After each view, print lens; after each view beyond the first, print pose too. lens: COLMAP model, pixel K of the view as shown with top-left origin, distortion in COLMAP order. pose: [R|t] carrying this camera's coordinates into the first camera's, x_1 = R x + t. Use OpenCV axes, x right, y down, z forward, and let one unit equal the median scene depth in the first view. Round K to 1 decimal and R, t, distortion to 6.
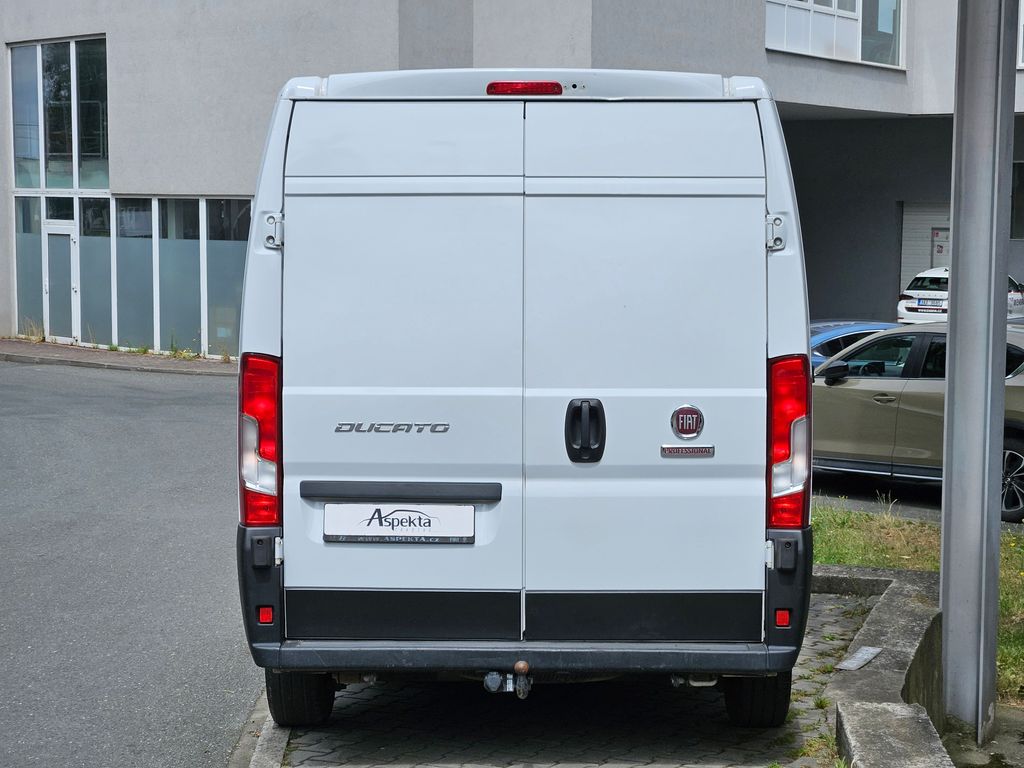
lens RADIAL K [[2057.8, 0, 512.0], [0, 2057.8, 384.0], [0, 0, 1]] dist [-0.828623, 8.390134]
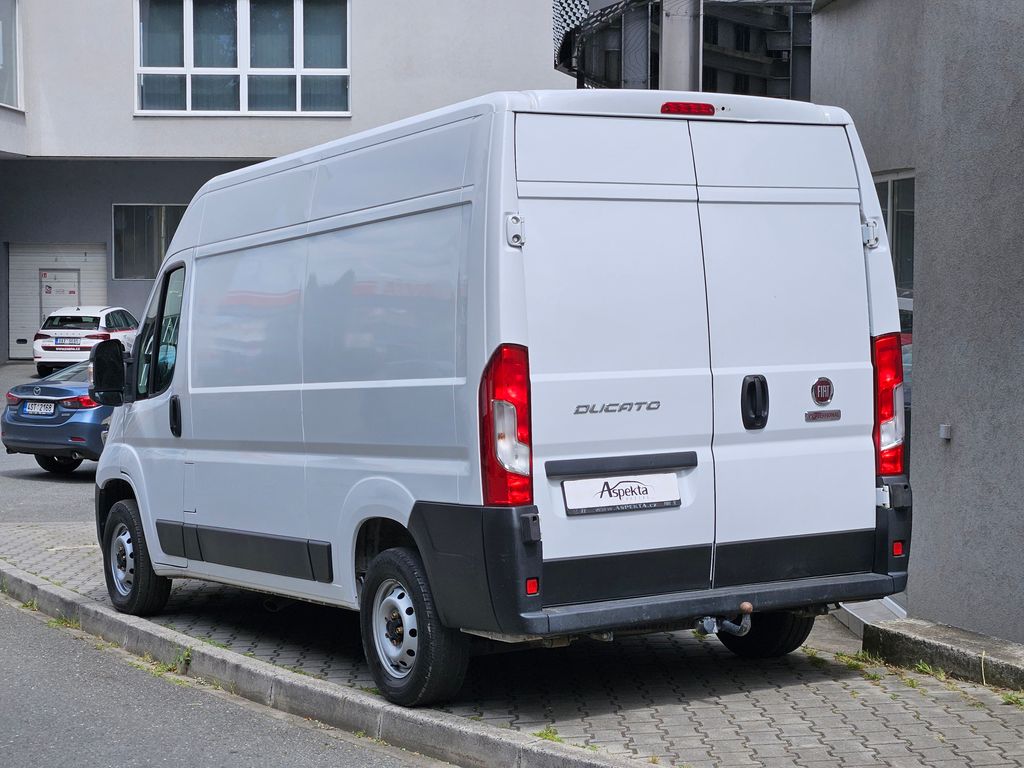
lens RADIAL K [[2057.8, 0, 512.0], [0, 2057.8, 384.0], [0, 0, 1]] dist [-0.828623, 8.390134]
pose [[0.852586, -0.038574, 0.521161, -0.687102], [0.051424, 0.998625, -0.010212, 0.016935], [-0.520050, 0.035507, 0.853397, 0.076902]]
